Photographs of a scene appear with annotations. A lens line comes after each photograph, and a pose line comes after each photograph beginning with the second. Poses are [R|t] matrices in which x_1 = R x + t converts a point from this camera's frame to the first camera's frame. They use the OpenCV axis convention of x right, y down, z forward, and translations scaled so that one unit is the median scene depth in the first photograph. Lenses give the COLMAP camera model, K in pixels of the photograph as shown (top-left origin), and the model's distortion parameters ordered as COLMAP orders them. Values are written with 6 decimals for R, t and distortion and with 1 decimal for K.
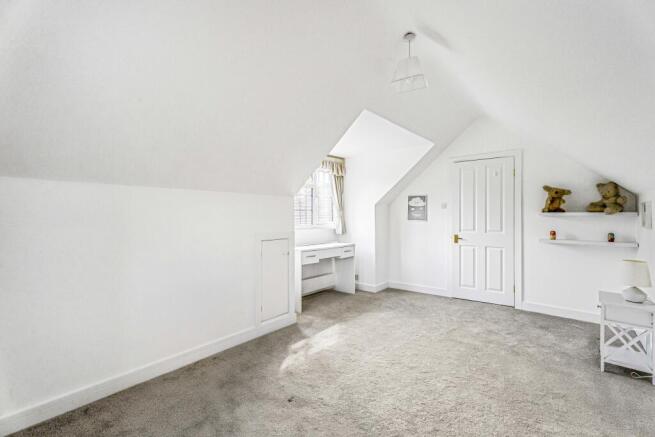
lens RADIAL K [[298.5, 0, 331.7], [0, 298.5, 217.3], [0, 0, 1]] dist [-0.003987, -0.000426]
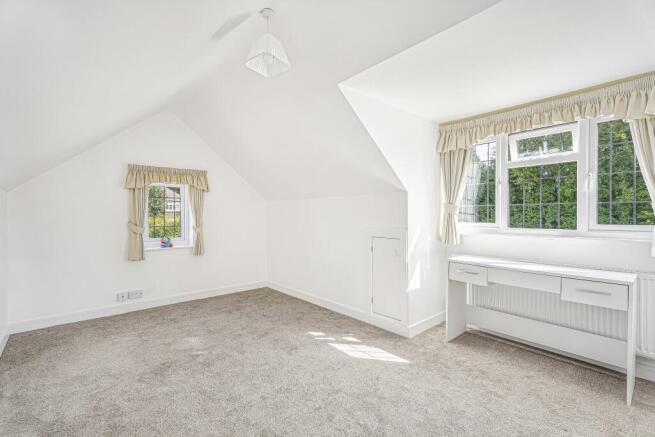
lens RADIAL K [[298.5, 0, 331.7], [0, 298.5, 217.3], [0, 0, 1]] dist [-0.003987, -0.000426]
pose [[-0.173506, 0.009430, -0.984788, 0.928830], [-0.005053, 0.999932, 0.010465, -0.004402], [0.984820, 0.006792, -0.173446, 1.130701]]
